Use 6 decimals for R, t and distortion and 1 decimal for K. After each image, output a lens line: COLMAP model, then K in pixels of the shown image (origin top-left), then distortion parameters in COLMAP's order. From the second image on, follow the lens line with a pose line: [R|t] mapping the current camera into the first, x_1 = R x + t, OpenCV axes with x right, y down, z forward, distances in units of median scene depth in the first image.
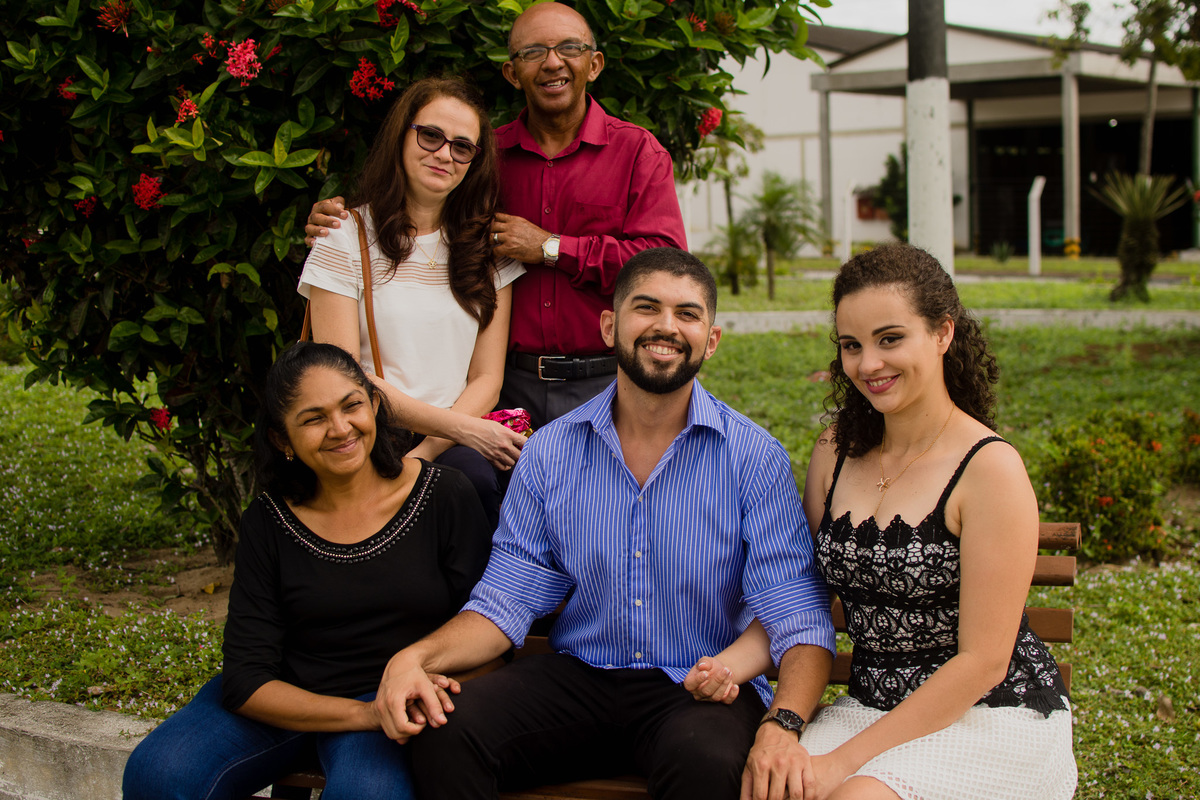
lens RADIAL K [[1873.3, 0, 601.1], [0, 1873.3, 444.6], [0, 0, 1]] dist [-0.060300, -0.098694]
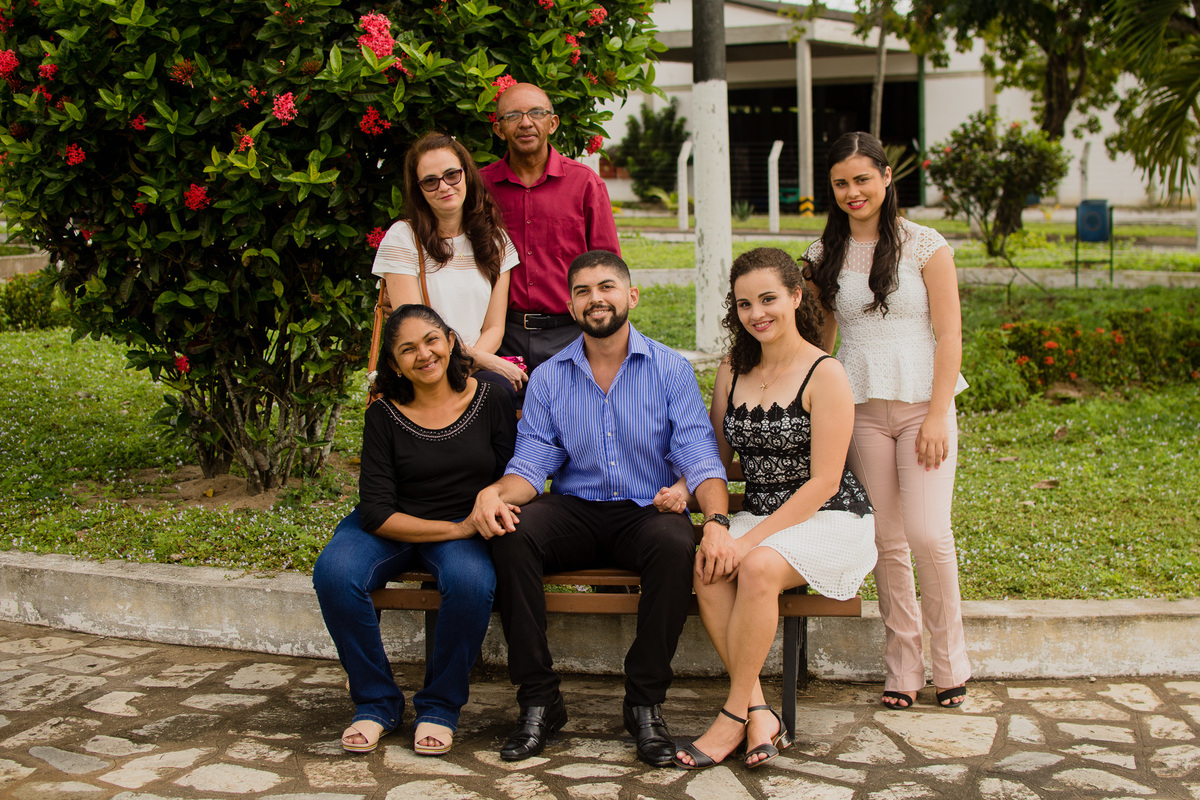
lens RADIAL K [[1825.9, 0, 600.0], [0, 1825.9, 400.0], [0, 0, 1]] dist [-0.023098, -0.090135]
pose [[0.991097, -0.017435, 0.131995, -0.145378], [0.017419, 0.999847, 0.001282, 0.019764], [-0.131997, 0.001029, 0.991250, -0.421791]]
